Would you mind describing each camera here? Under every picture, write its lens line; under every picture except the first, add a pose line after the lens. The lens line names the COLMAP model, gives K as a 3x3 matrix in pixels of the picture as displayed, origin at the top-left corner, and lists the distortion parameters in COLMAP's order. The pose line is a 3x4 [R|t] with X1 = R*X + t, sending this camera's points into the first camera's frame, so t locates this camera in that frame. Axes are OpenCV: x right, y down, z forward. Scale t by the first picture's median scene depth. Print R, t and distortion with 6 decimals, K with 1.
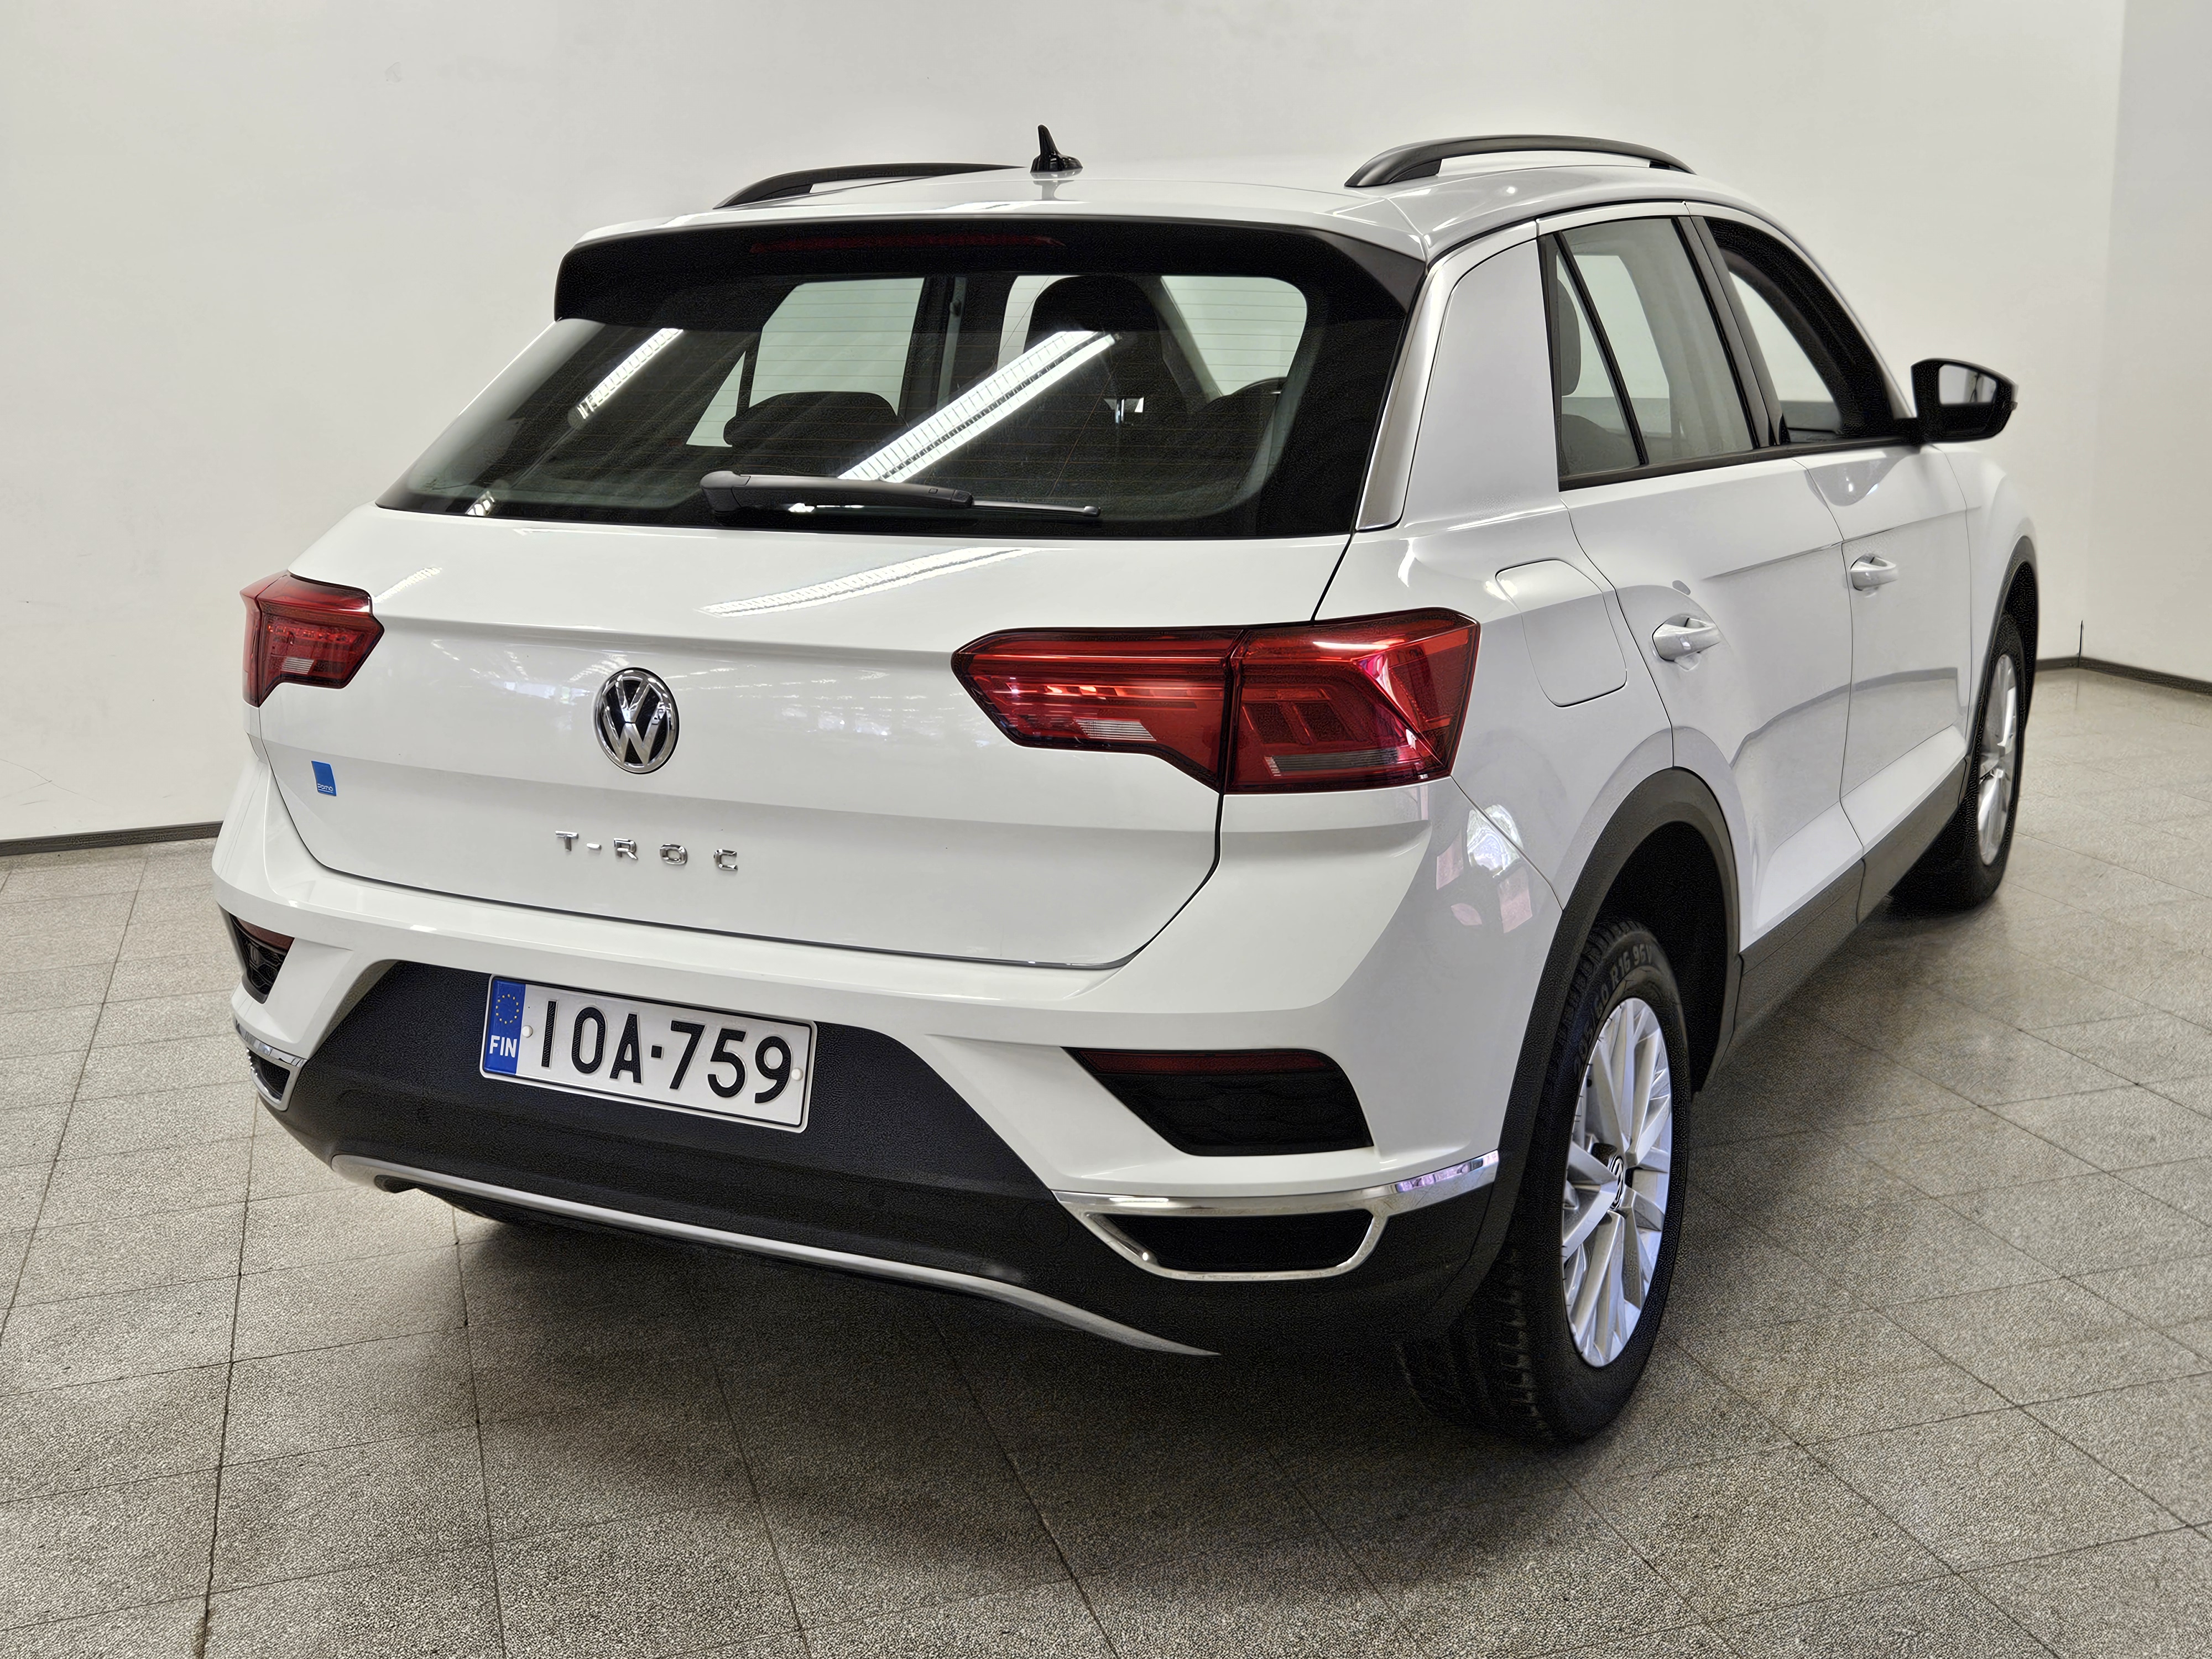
lens RADIAL K [[2490.8, 0, 1121.0], [0, 2490.8, 823.7], [0, 0, 1]] dist [0.065181, 0.000000]
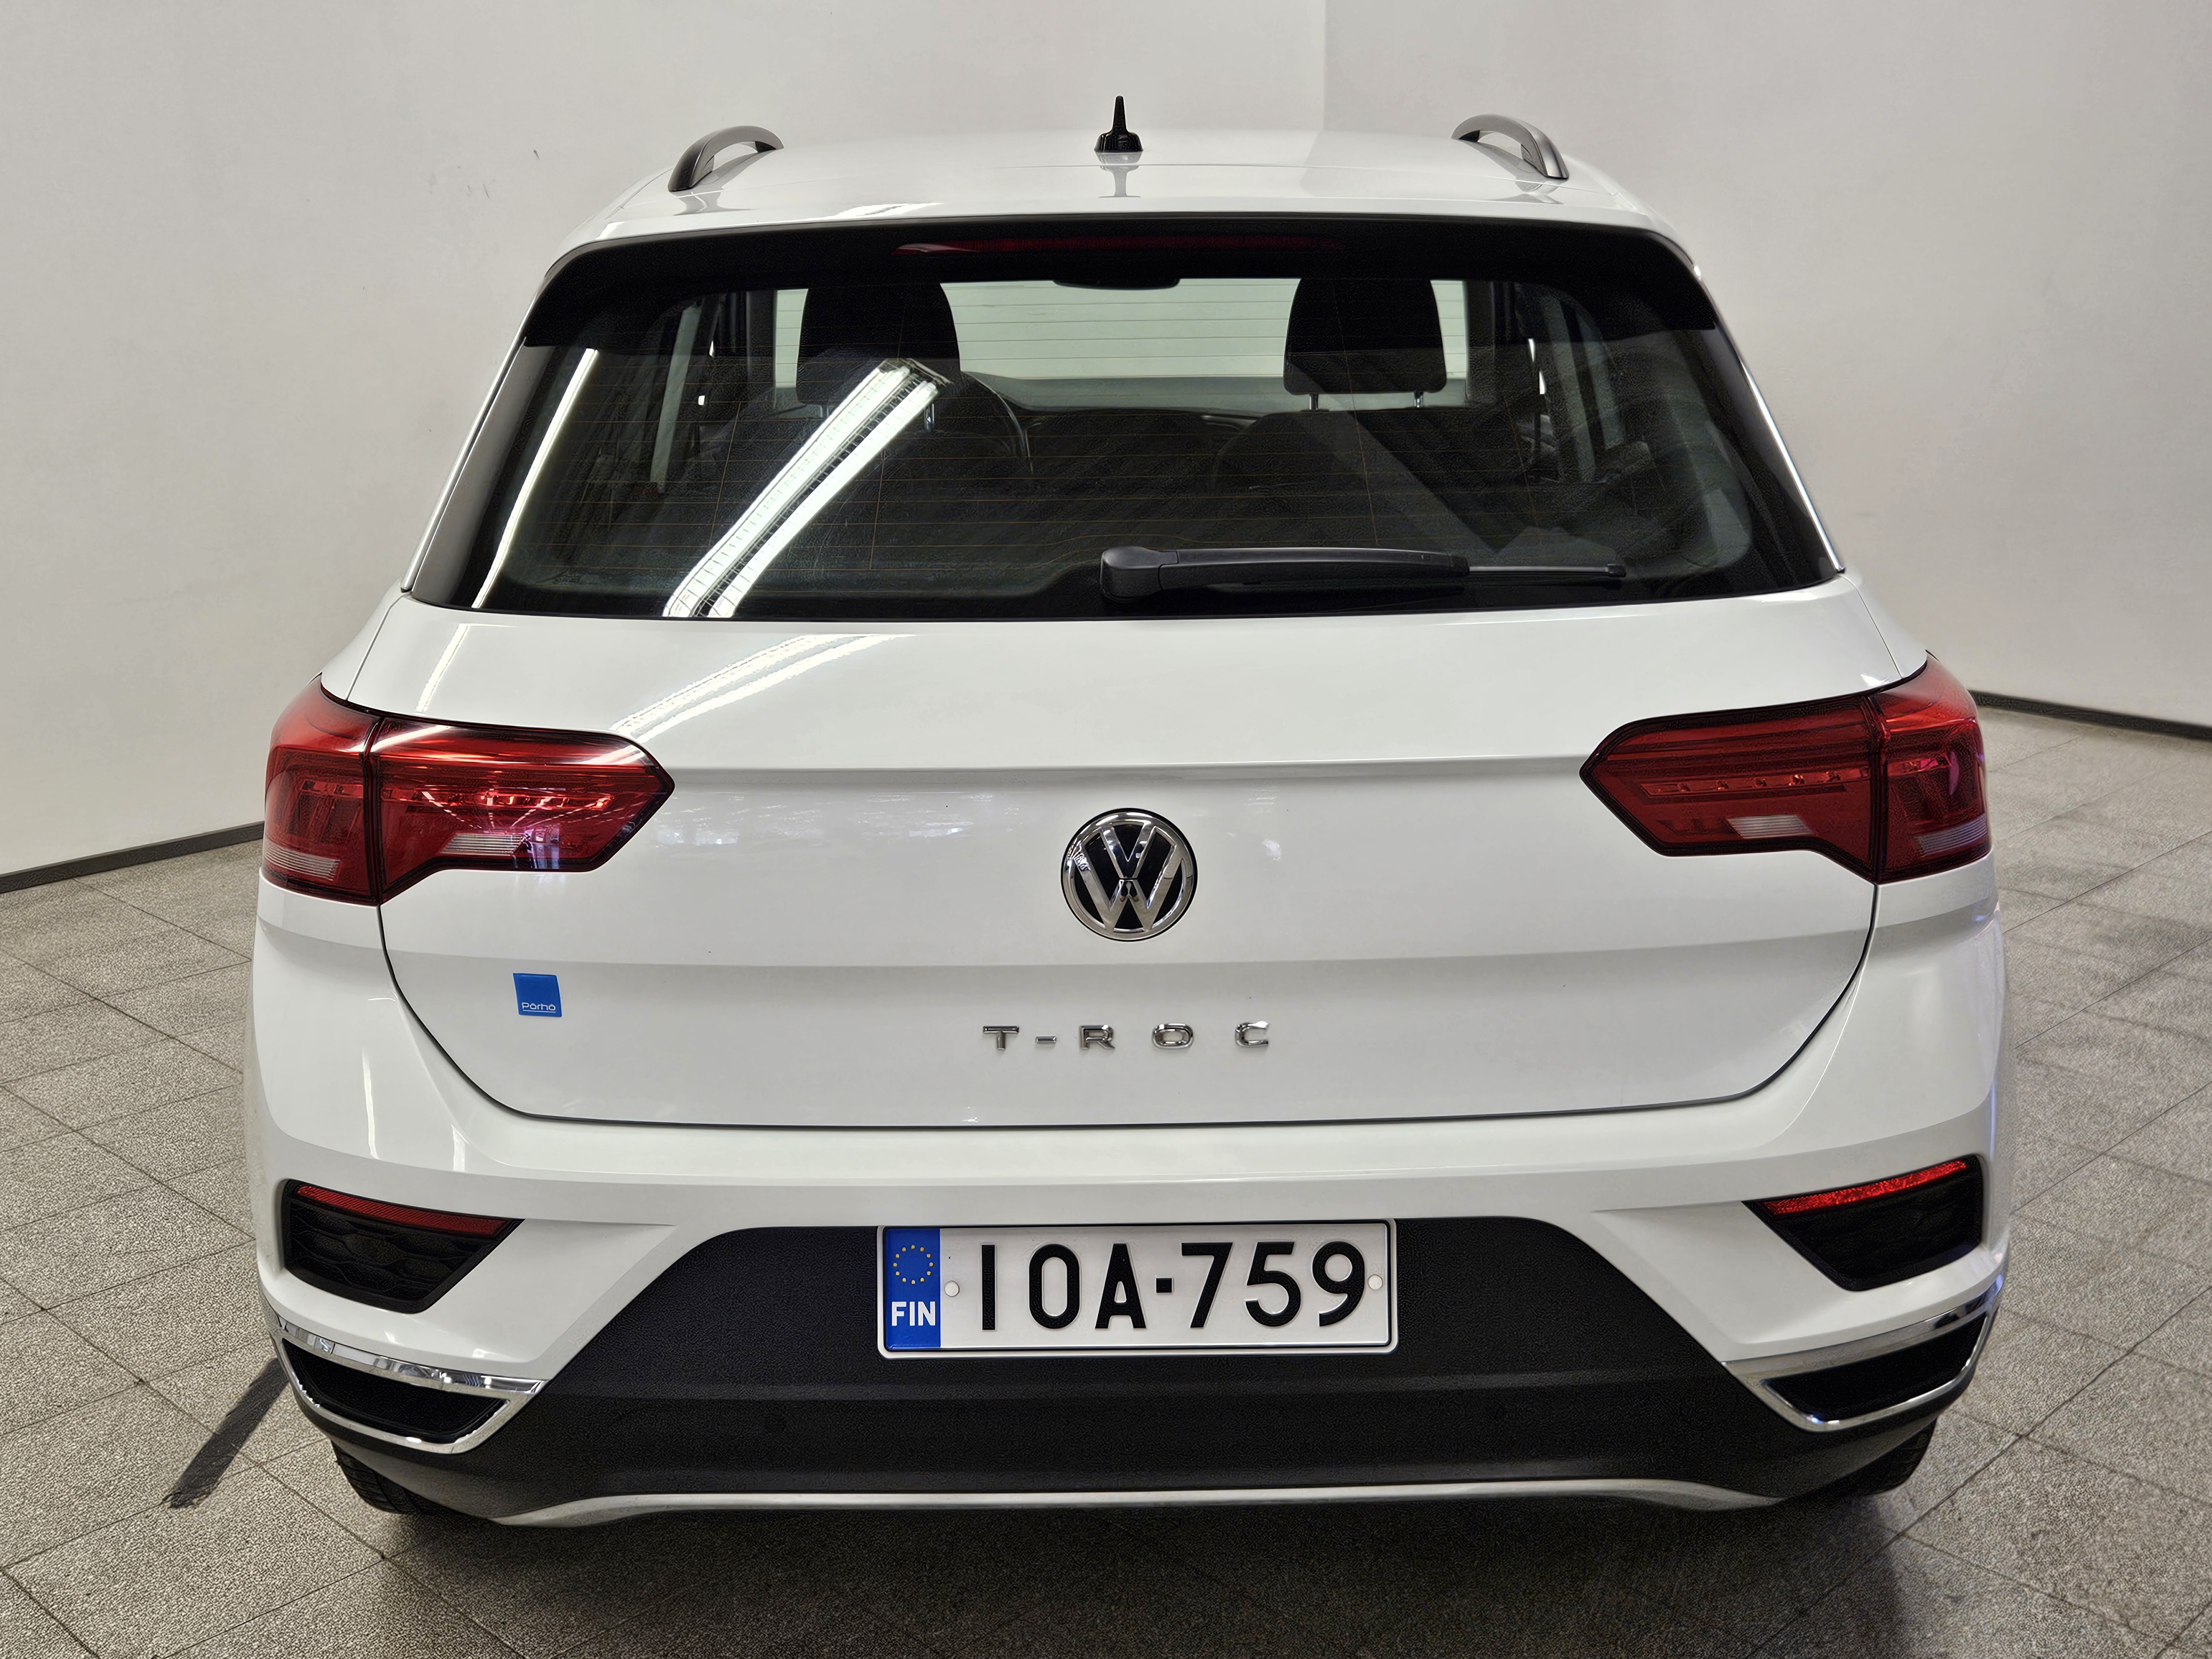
lens RADIAL K [[2490.8, 0, 1045.5], [0, 2490.8, 826.1], [0, 0, 1]] dist [0.065181, 0.000000]
pose [[0.876324, -0.114490, 0.467919, -0.580266], [0.099919, 0.993422, 0.055939, -0.102805], [-0.471245, -0.002266, 0.881999, 0.324284]]
